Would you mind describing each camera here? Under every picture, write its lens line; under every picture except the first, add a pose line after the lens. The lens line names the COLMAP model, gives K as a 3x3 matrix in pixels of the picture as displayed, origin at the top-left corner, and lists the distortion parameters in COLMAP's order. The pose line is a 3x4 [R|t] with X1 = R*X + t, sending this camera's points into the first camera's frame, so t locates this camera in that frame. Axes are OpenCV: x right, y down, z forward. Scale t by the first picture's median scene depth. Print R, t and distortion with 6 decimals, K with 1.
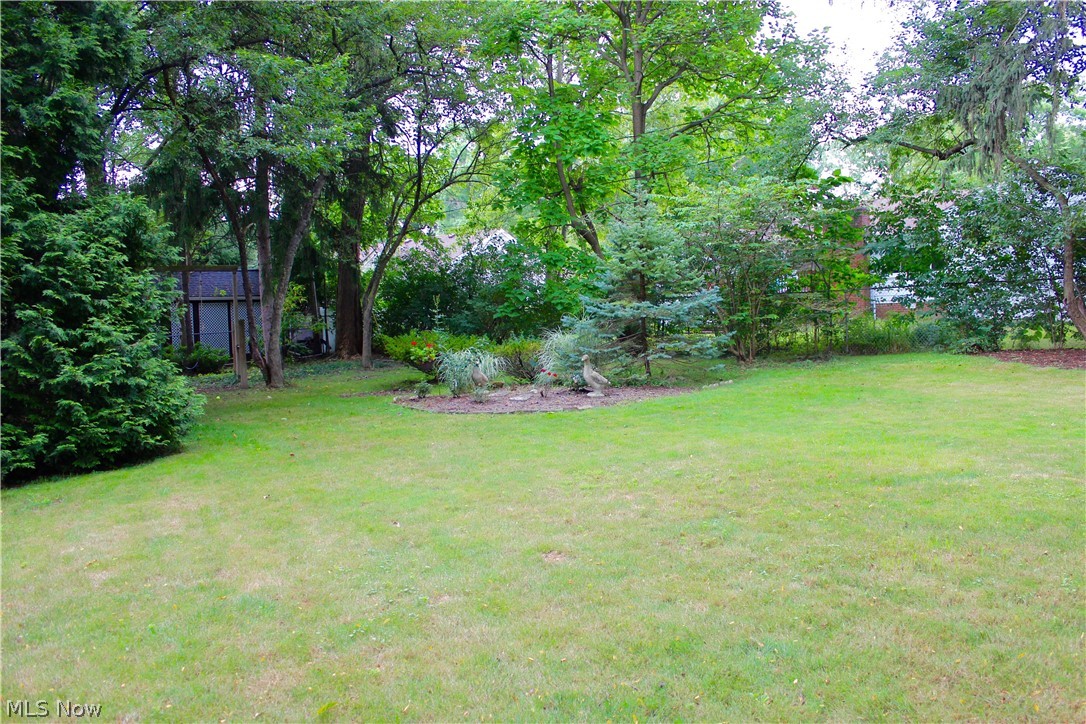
lens RADIAL K [[928.0, 0, 545.0], [0, 928.0, 363.1], [0, 0, 1]] dist [-0.158094, 0.138843]
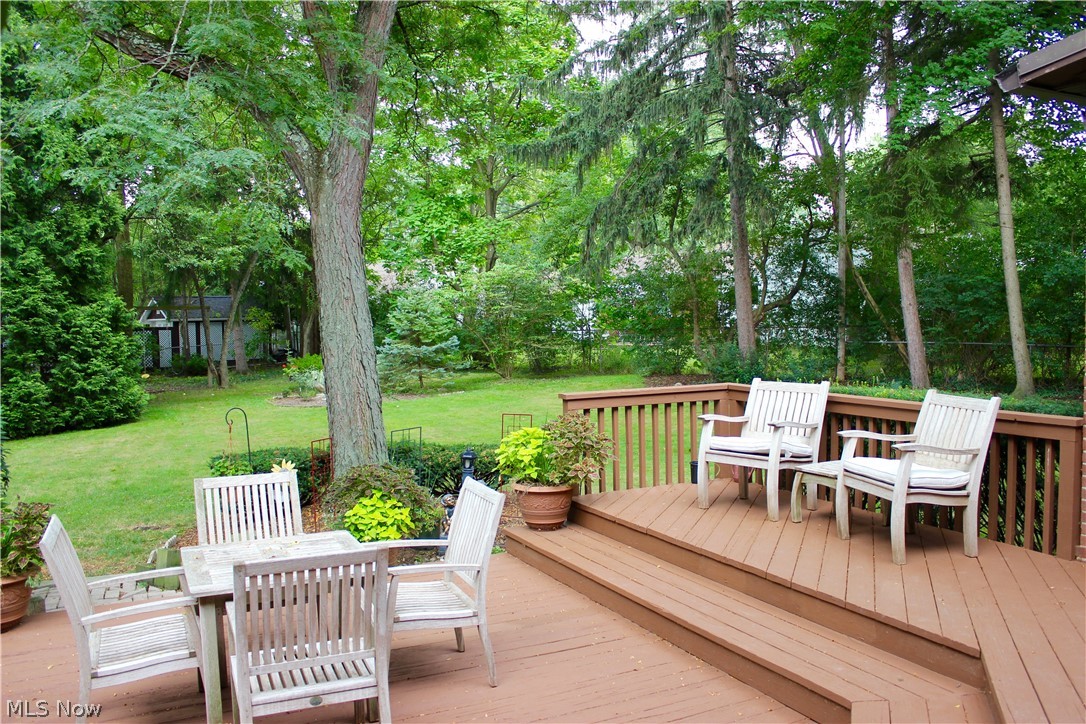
lens RADIAL K [[928.0, 0, 541.2], [0, 928.0, 363.3], [0, 0, 1]] dist [-0.158094, 0.138843]
pose [[0.998191, 0.019008, -0.057032, 0.705046], [-0.018841, 0.999816, 0.003463, -0.067050], [0.057087, -0.002382, 0.998366, -1.112551]]
